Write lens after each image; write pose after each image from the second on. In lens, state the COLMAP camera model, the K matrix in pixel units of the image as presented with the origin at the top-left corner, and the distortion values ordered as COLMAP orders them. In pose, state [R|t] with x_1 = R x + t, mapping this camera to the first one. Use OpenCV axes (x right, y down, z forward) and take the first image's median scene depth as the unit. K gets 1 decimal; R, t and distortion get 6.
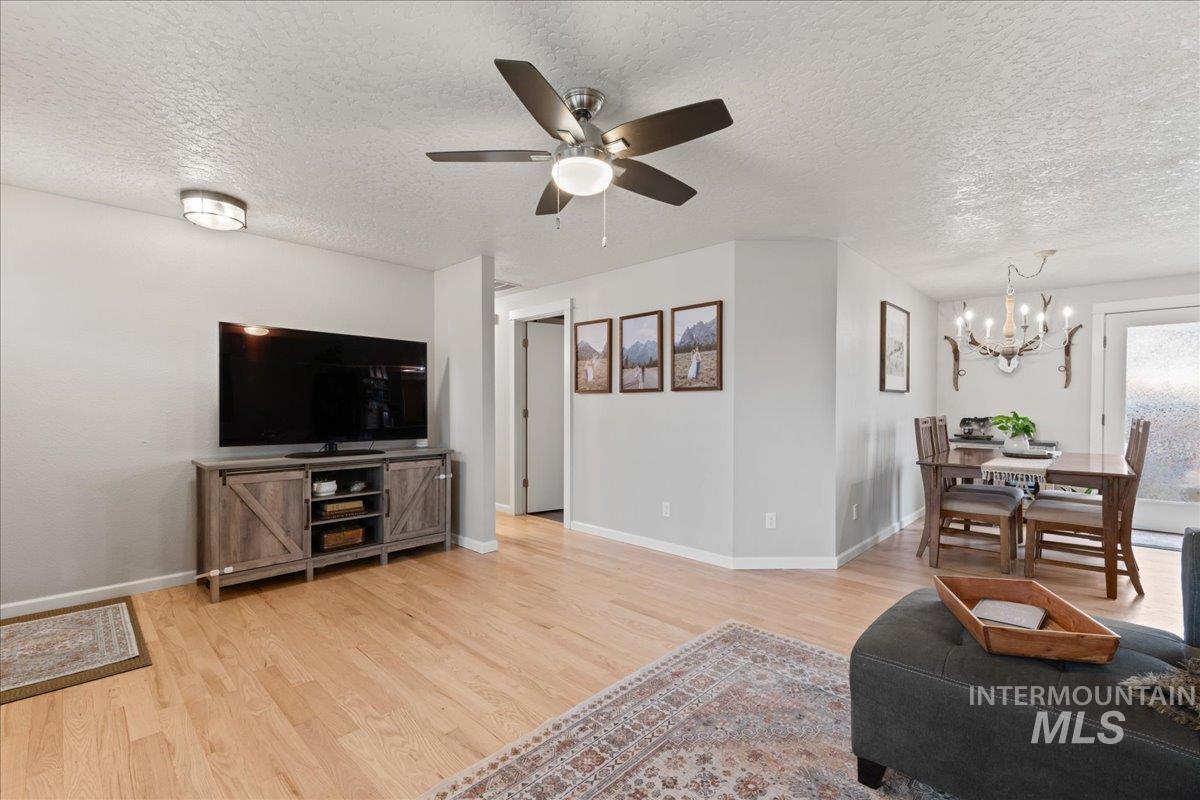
lens RADIAL K [[516.4, 0, 607.4], [0, 516.4, 413.1], [0, 0, 1]] dist [0.010269, -0.008113]
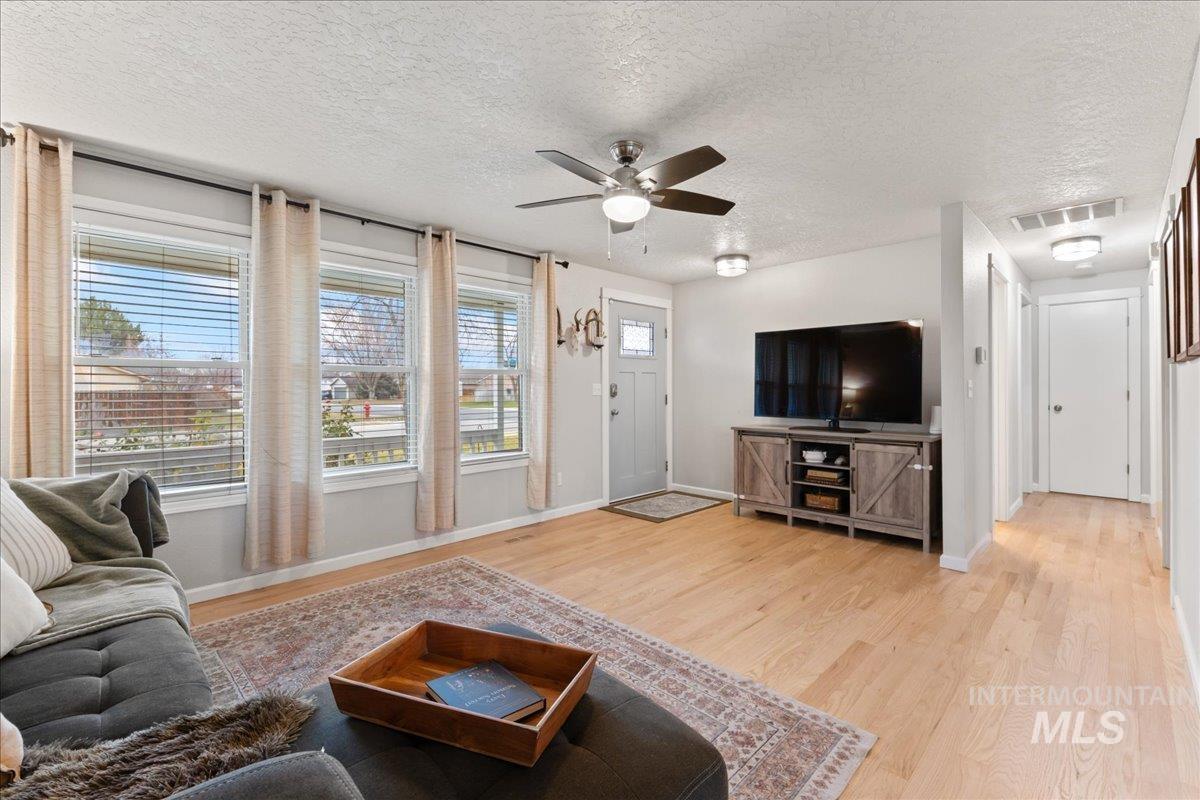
lens RADIAL K [[512.9, 0, 605.9], [0, 512.9, 392.2], [0, 0, 1]] dist [0.013522, -0.010249]
pose [[-0.022627, 0.004953, -0.999732, 0.639590], [-0.010440, 0.999932, 0.005190, -0.006220], [0.999689, 0.010555, -0.022573, 0.519278]]
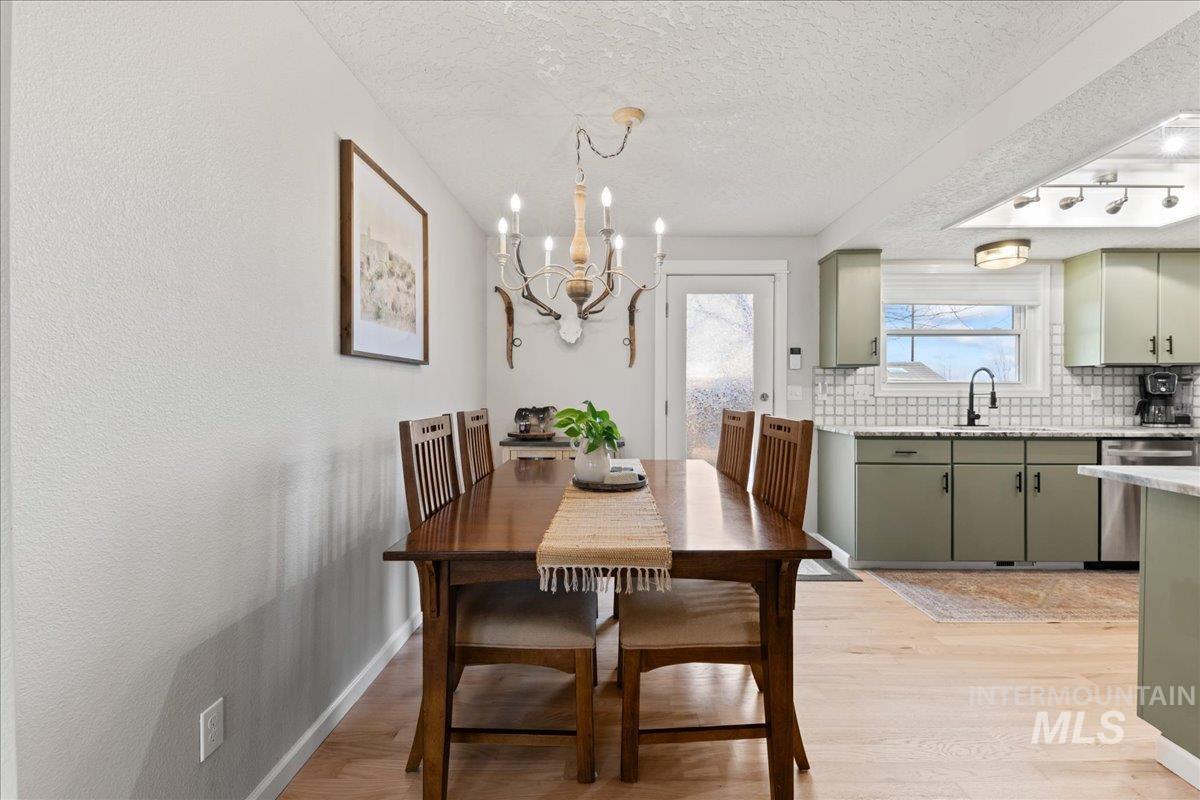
lens RADIAL K [[512.9, 0, 605.9], [0, 512.9, 392.2], [0, 0, 1]] dist [0.013522, -0.010249]
pose [[0.733807, -0.003348, 0.679350, 0.476101], [0.010261, 0.999928, -0.006155, -0.009280], [-0.679281, 0.011488, 0.733789, 0.650869]]
